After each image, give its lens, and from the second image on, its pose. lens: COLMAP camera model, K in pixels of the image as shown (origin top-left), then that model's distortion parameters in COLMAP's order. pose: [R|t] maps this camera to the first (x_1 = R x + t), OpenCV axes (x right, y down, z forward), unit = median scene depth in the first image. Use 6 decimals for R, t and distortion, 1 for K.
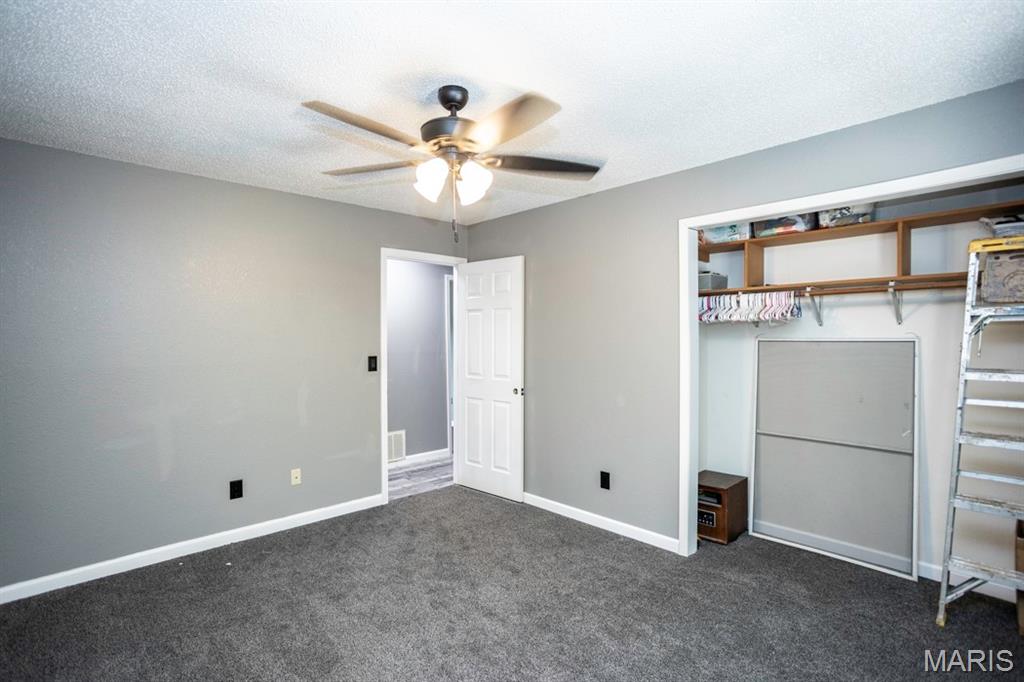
lens RADIAL K [[505.5, 0, 512.0], [0, 505.5, 341.0], [0, 0, 1]] dist [-0.030913, 0.036399]
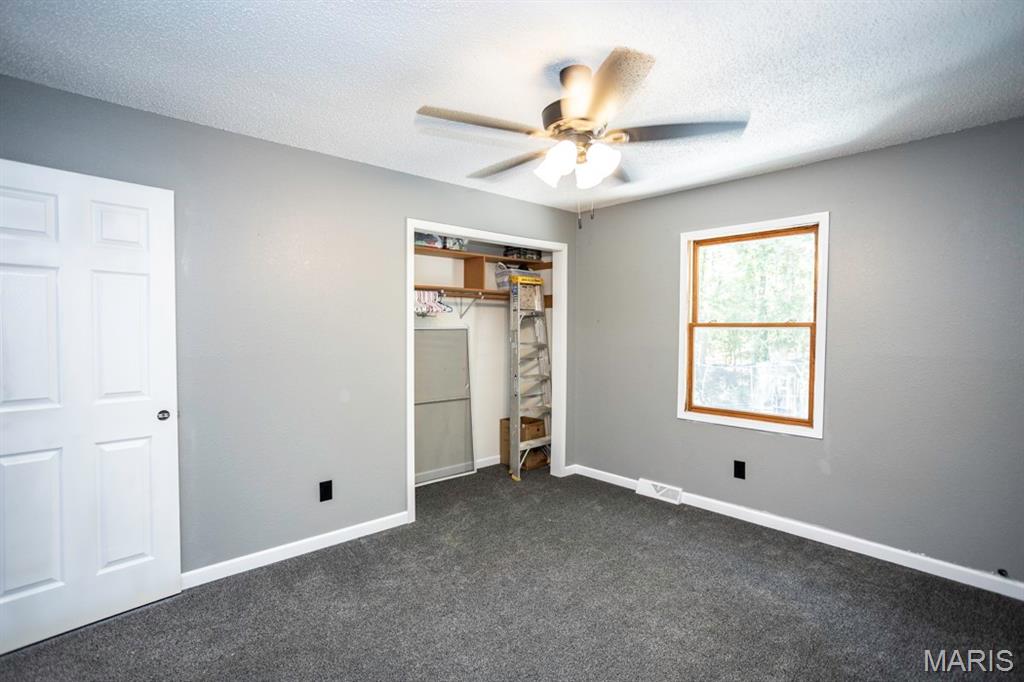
lens RADIAL K [[505.5, 0, 512.0], [0, 505.5, 341.0], [0, 0, 1]] dist [-0.030913, 0.036399]
pose [[0.015302, -0.023925, 0.999597, -0.786427], [0.006449, 0.999695, 0.023829, 0.000728], [-0.999862, 0.006081, 0.015451, 0.784402]]
